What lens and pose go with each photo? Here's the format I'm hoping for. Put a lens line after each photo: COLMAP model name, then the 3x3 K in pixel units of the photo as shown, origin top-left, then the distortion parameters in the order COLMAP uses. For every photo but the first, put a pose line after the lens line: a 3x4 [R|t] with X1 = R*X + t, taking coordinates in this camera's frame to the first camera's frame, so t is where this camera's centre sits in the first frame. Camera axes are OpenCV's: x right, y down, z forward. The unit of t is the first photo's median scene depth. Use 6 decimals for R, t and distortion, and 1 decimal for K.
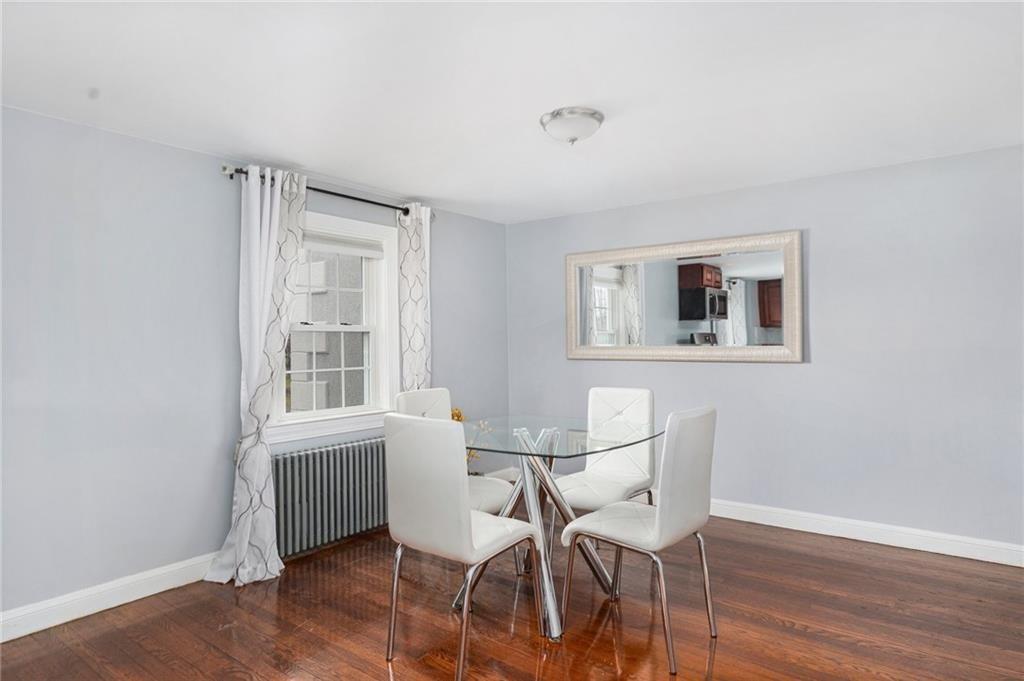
lens RADIAL K [[613.9, 0, 506.2], [0, 613.9, 341.5], [0, 0, 1]] dist [-0.001269, 0.000136]
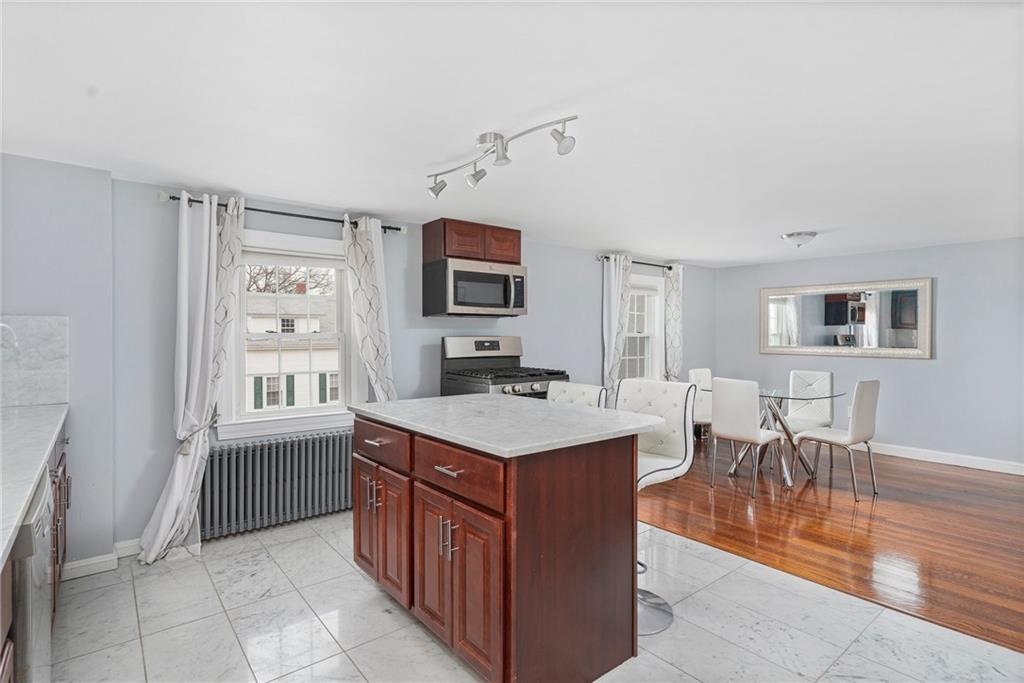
lens RADIAL K [[514.1, 0, 512.3], [0, 514.1, 344.5], [0, 0, 1]] dist [0.001193, 0.001083]
pose [[0.972185, 0.015509, -0.233700, -0.253490], [-0.011255, 0.999746, 0.019524, -0.017493], [0.233943, -0.016351, 0.972113, -0.535621]]
